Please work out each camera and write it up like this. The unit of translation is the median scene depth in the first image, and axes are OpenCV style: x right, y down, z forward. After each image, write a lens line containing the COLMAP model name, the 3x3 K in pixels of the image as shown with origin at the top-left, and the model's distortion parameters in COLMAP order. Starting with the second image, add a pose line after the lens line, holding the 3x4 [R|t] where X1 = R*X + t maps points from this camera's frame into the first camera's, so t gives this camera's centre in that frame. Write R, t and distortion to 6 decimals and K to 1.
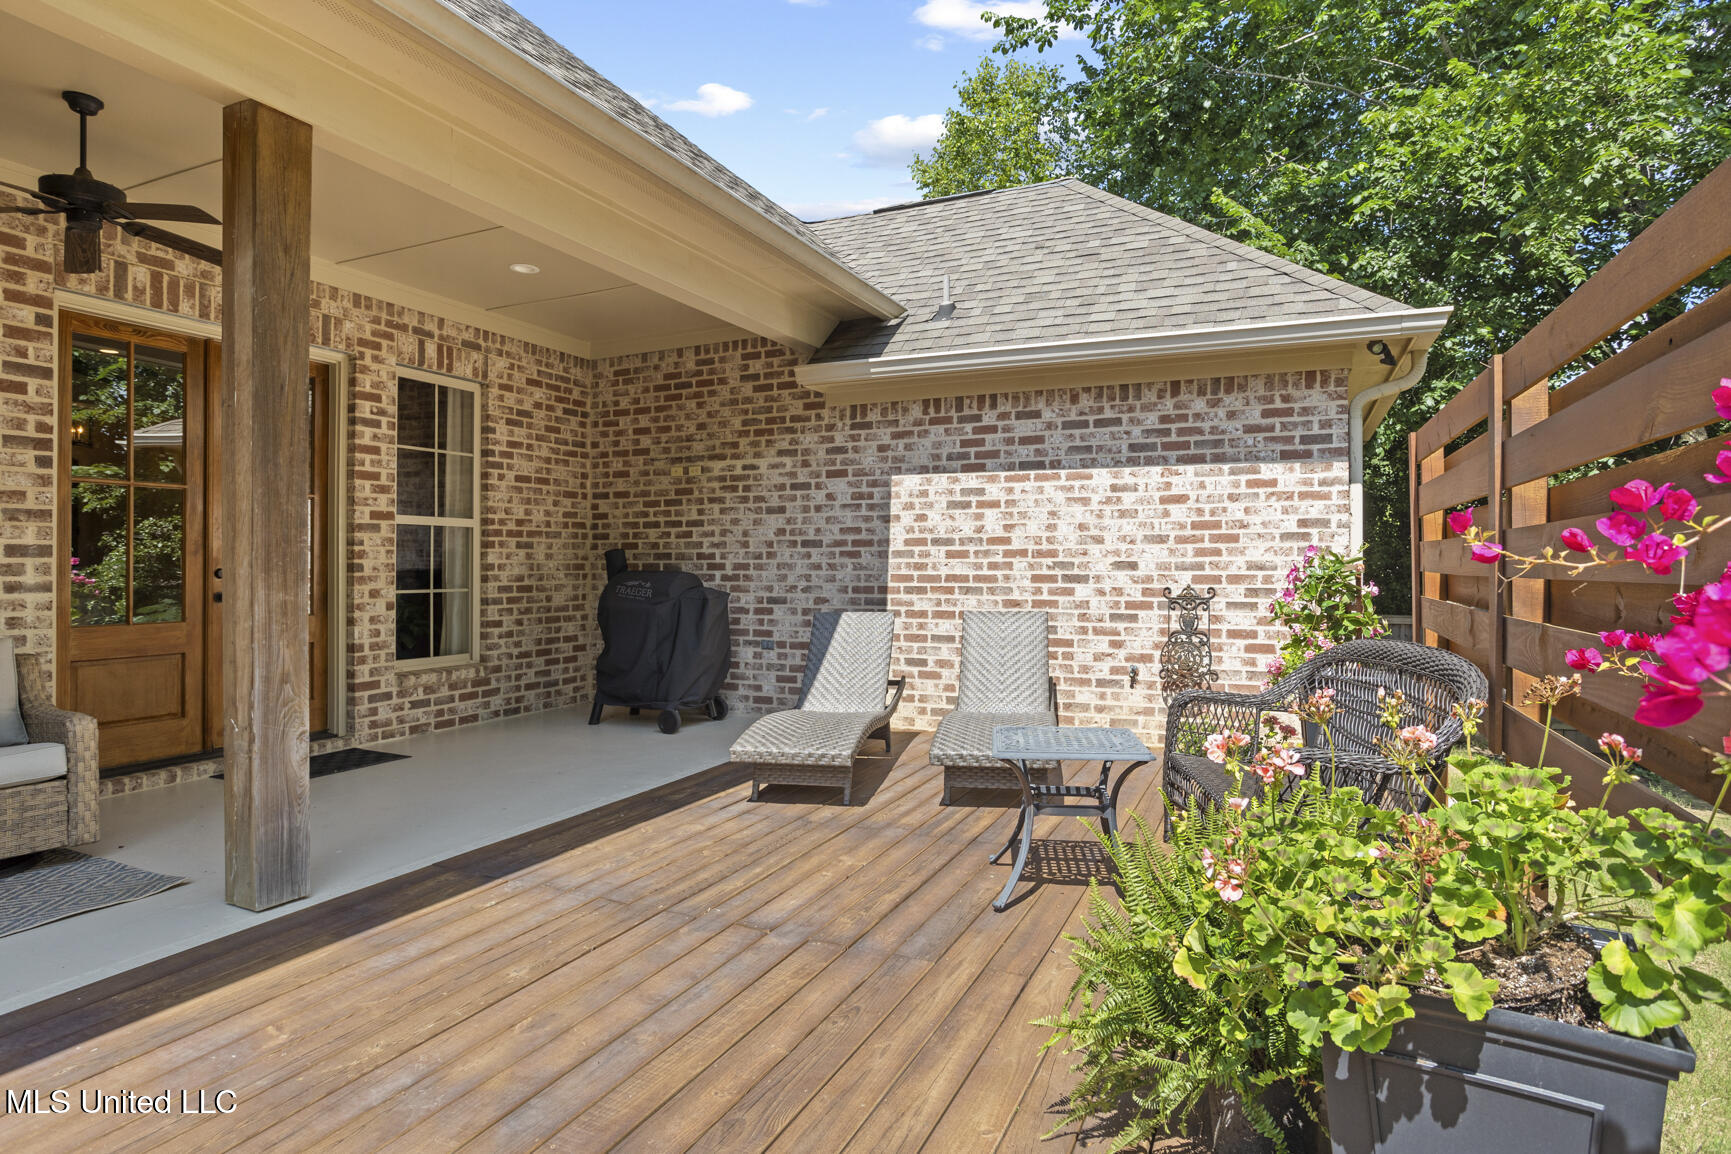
lens RADIAL K [[926.4, 0, 947.3], [0, 926.4, 571.2], [0, 0, 1]] dist [-0.044900, 0.002137]
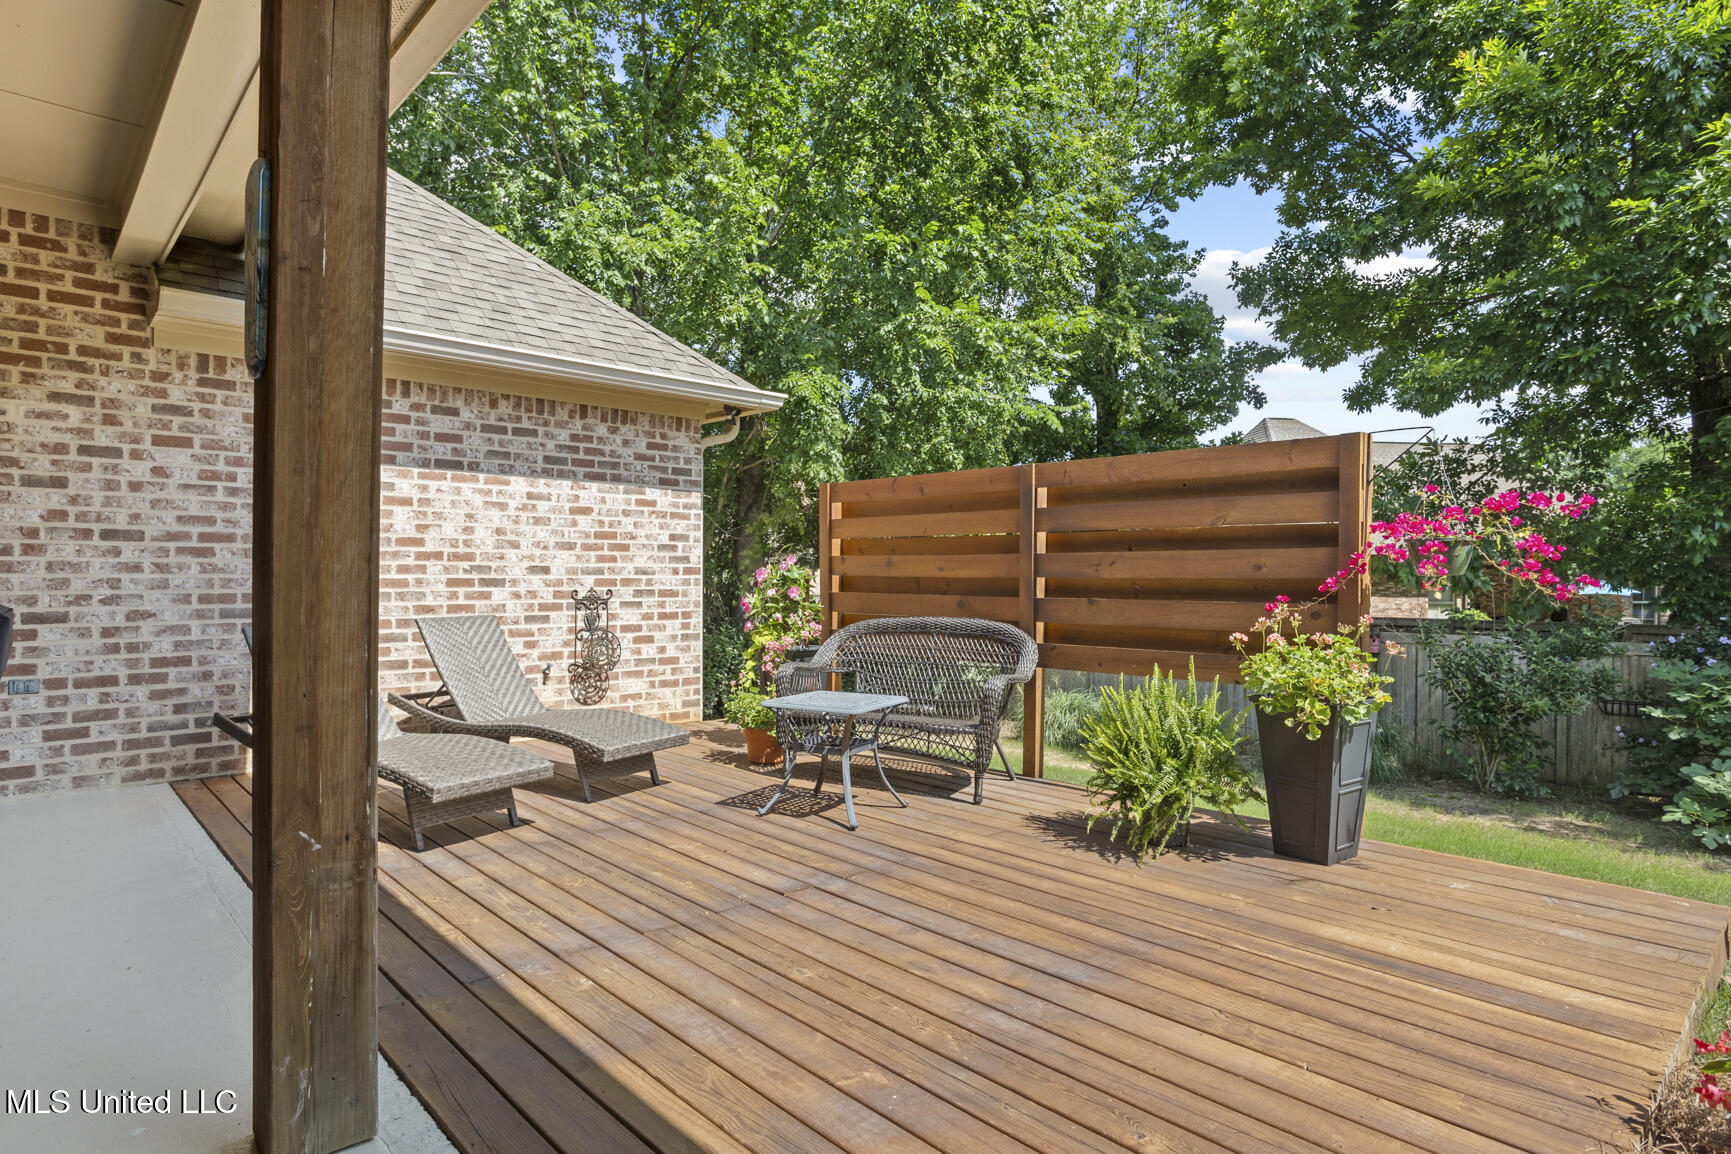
lens RADIAL K [[901.6, 0, 863.4], [0, 901.6, 573.9], [0, 0, 1]] dist [-0.010137, 0.001123]
pose [[0.432518, 0.003157, 0.901620, -0.570789], [-0.002360, 0.999994, -0.002370, 0.000121], [-0.901622, -0.001103, 0.432523, 0.215709]]
